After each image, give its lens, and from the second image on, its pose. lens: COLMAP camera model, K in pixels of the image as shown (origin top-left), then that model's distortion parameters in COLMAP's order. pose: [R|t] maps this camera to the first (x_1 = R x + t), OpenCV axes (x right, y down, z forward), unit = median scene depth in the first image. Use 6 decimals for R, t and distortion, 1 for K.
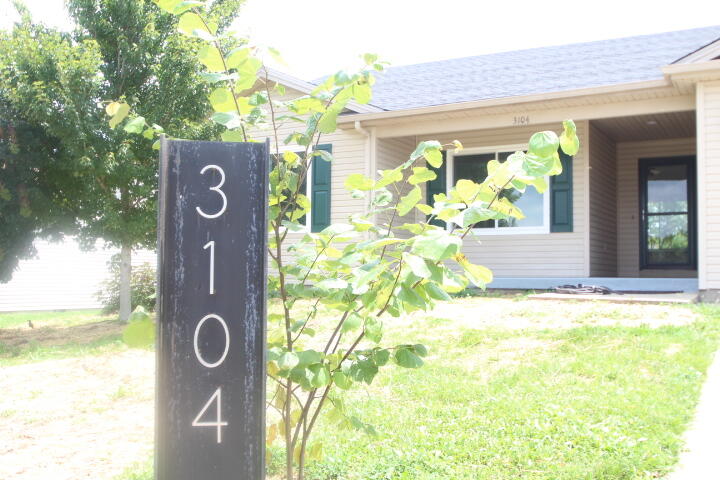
lens RADIAL K [[763.8, 0, 359.2], [0, 763.8, 242.5], [0, 0, 1]] dist [-0.062489, 0.000000]
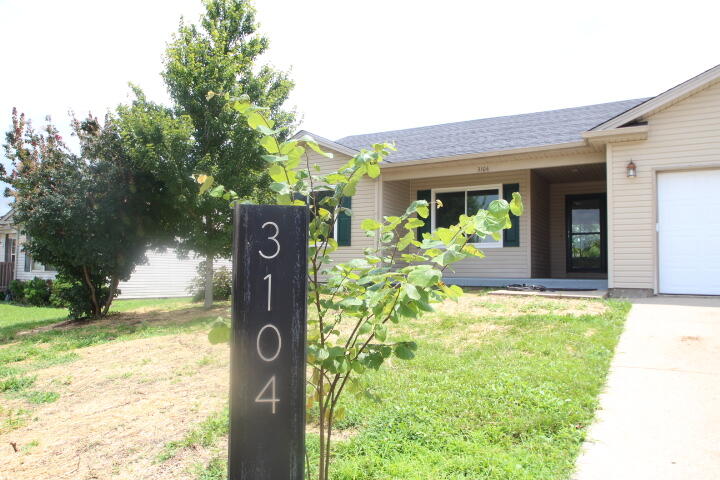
lens RADIAL K [[528.6, 0, 361.3], [0, 528.6, 242.1], [0, 0, 1]] dist [-0.038688, 0.000159]
pose [[0.999844, 0.003986, -0.017202, -0.000236], [-0.004221, 0.999899, -0.013597, -0.010664], [0.017146, 0.013667, 0.999760, -0.001278]]
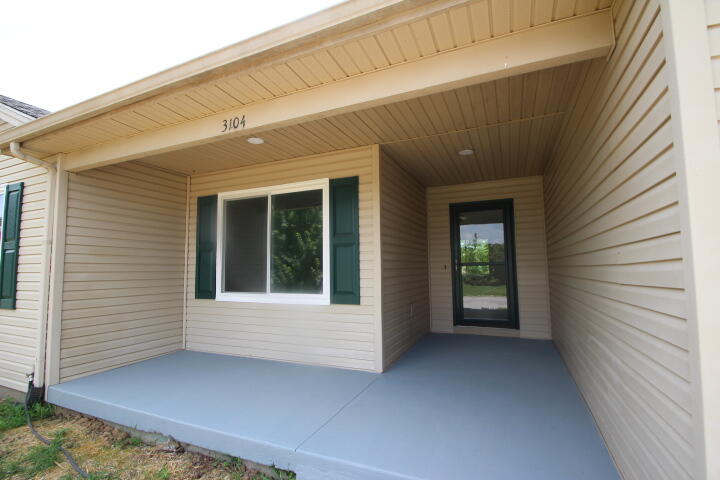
lens RADIAL K [[336.0, 0, 360.6], [0, 336.0, 239.9], [0, 0, 1]] dist [0.004612, -0.009251]
pose [[0.995486, -0.015162, 0.093687, 0.363706], [0.018199, 0.999333, -0.031647, -0.091203], [-0.093144, 0.033209, 0.995099, 0.989803]]
